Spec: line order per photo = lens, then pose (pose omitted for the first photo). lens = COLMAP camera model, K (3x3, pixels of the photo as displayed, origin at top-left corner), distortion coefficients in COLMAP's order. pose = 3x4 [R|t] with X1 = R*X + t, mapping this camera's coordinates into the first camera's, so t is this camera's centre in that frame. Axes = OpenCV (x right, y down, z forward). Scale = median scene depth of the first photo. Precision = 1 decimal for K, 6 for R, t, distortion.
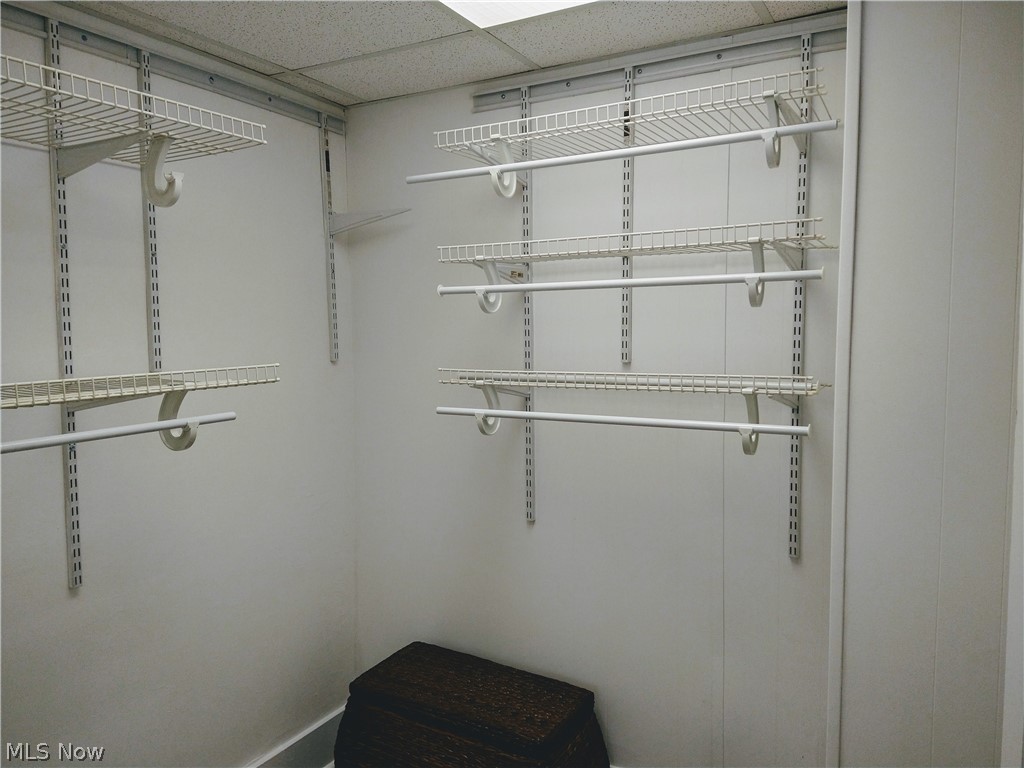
lens RADIAL K [[768.3, 0, 510.2], [0, 768.3, 381.5], [0, 0, 1]] dist [0.042469, -0.060630]
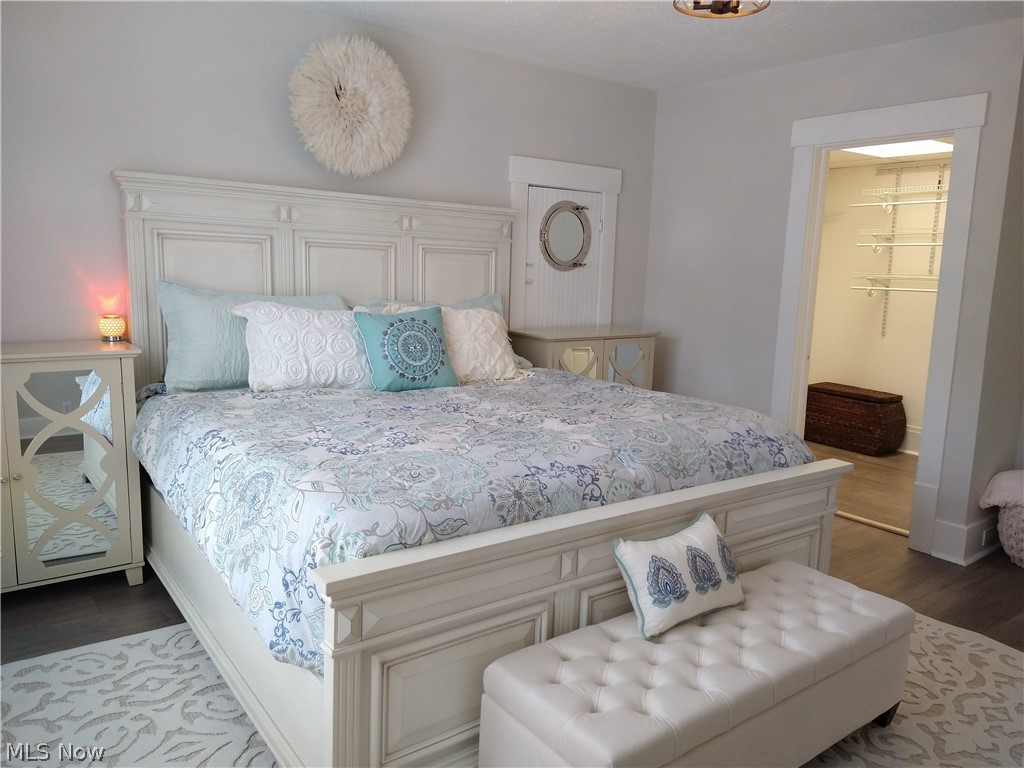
lens RADIAL K [[768.3, 0, 515.8], [0, 768.3, 381.6], [0, 0, 1]] dist [0.042469, -0.060630]
pose [[0.914799, 0.095396, -0.392483, -0.078580], [-0.069996, 0.994449, 0.078562, 0.251573], [0.397798, -0.044396, 0.916398, -2.176479]]
